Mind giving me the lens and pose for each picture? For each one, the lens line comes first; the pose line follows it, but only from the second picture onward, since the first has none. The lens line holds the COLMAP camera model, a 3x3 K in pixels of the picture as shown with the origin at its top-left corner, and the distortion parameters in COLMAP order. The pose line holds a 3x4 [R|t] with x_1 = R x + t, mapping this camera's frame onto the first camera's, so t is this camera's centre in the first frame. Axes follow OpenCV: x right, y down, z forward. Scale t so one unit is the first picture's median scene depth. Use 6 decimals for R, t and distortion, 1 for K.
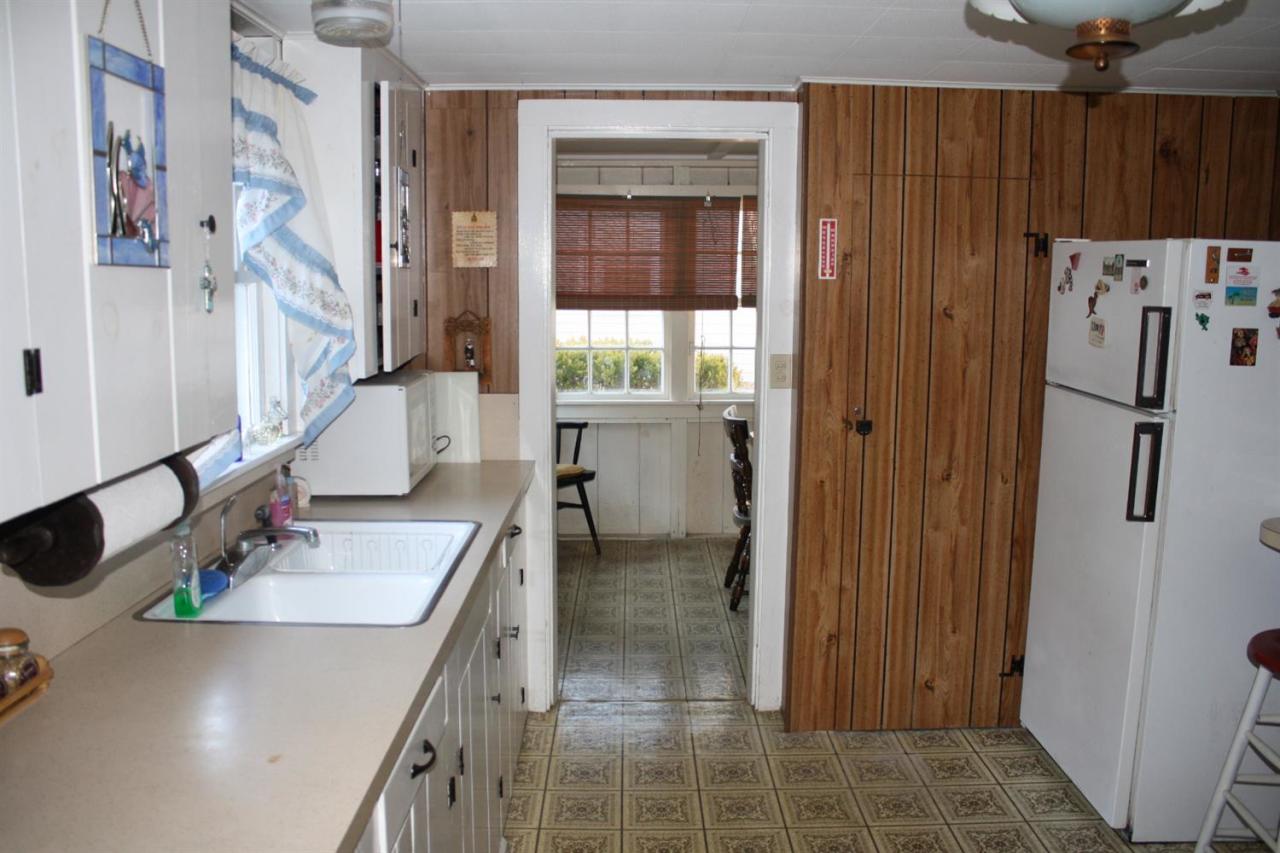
lens RADIAL K [[1085.7, 0, 646.2], [0, 1085.7, 429.0], [0, 0, 1]] dist [-0.143985, 0.113433]
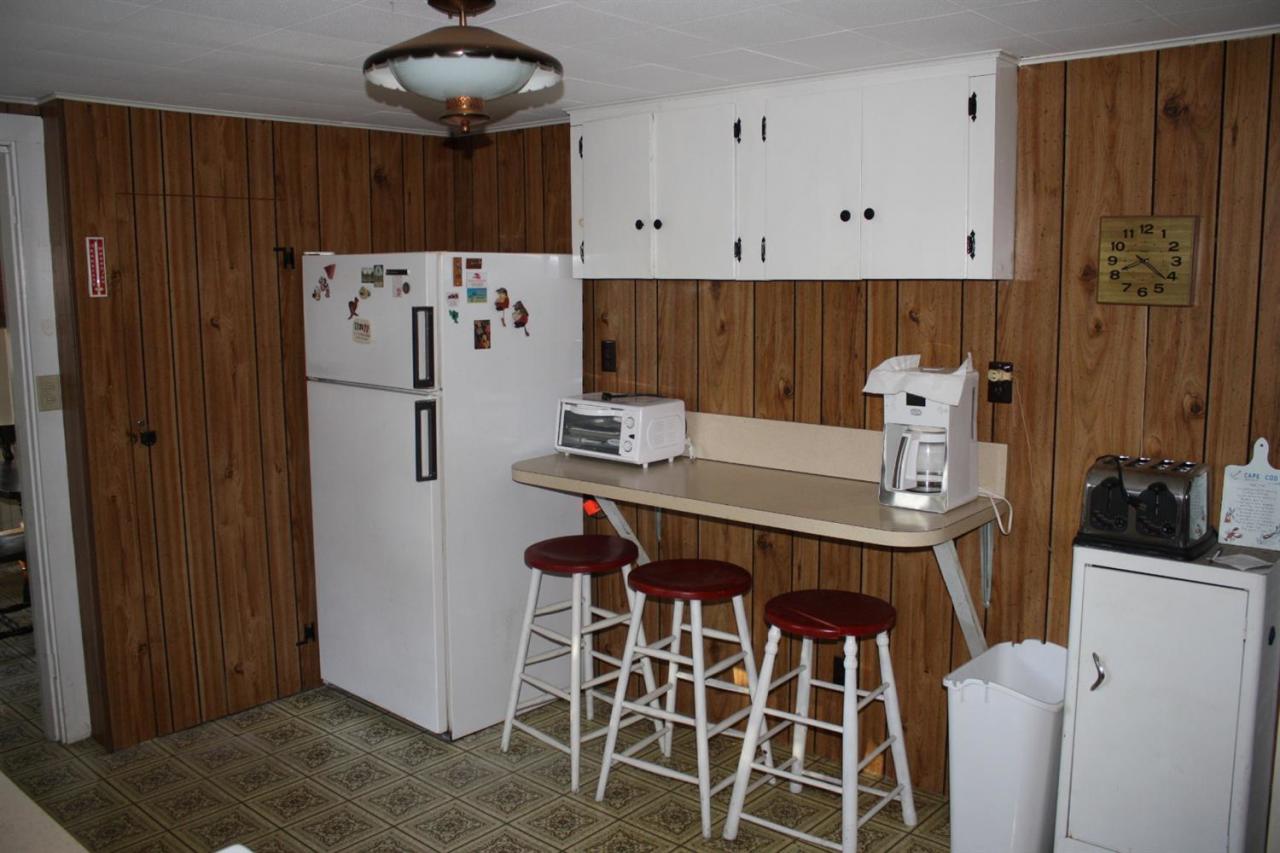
lens RADIAL K [[1085.7, 0, 645.7], [0, 1085.7, 430.6], [0, 0, 1]] dist [-0.143985, 0.113433]
pose [[0.676651, -0.117945, 0.726796, -0.216843], [0.119049, 0.991624, 0.050086, -0.002849], [-0.726616, 0.052634, 0.685025, -0.041472]]
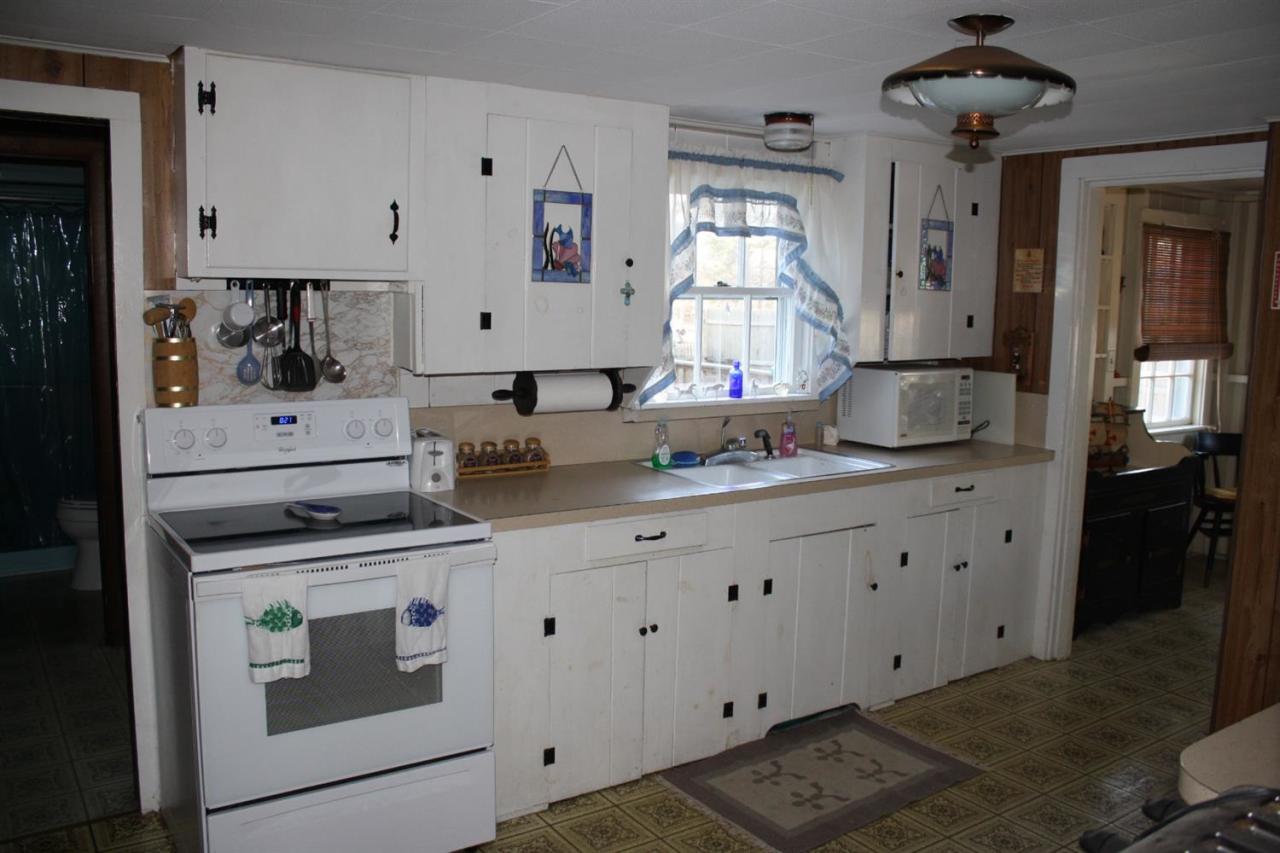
lens RADIAL K [[1085.7, 0, 637.9], [0, 1085.7, 431.9], [0, 0, 1]] dist [-0.143985, 0.113433]
pose [[0.540968, 0.118527, -0.832649, 0.691530], [-0.136166, 0.989301, 0.052360, 0.010249], [0.829947, 0.085054, 0.551320, -0.063030]]
